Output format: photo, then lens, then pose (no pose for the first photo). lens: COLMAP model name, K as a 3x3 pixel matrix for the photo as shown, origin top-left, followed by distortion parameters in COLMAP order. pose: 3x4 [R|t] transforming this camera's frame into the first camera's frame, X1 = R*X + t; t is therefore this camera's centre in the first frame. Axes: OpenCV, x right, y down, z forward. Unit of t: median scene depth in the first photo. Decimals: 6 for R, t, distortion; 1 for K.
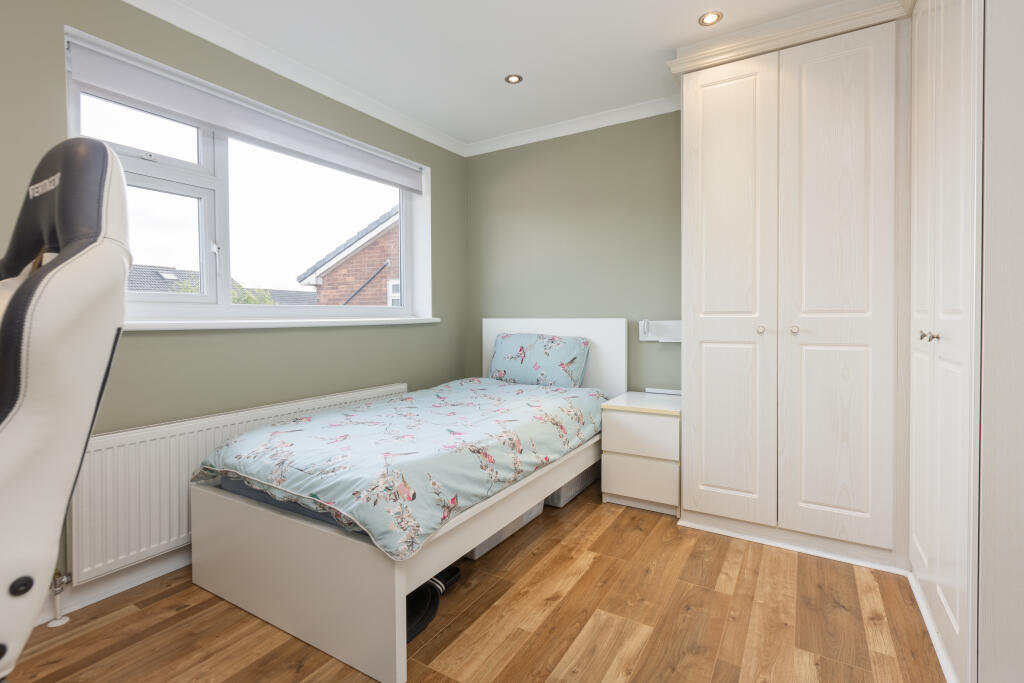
lens RADIAL K [[481.1, 0, 510.1], [0, 481.1, 334.9], [0, 0, 1]] dist [-0.000894, 0.000369]
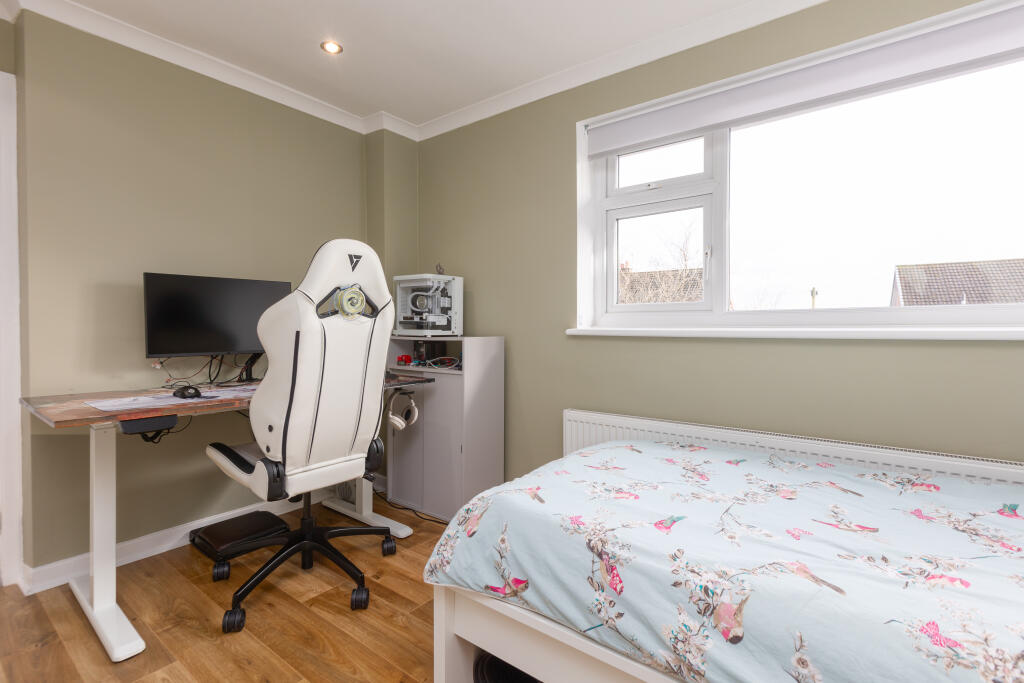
lens RADIAL K [[481.1, 0, 509.8], [0, 481.1, 332.9], [0, 0, 1]] dist [-0.000894, 0.000369]
pose [[-0.111933, 0.020450, -0.993505, 0.519373], [-0.035691, 0.999060, 0.024585, -0.039181], [0.993075, 0.038211, -0.111098, 0.931032]]
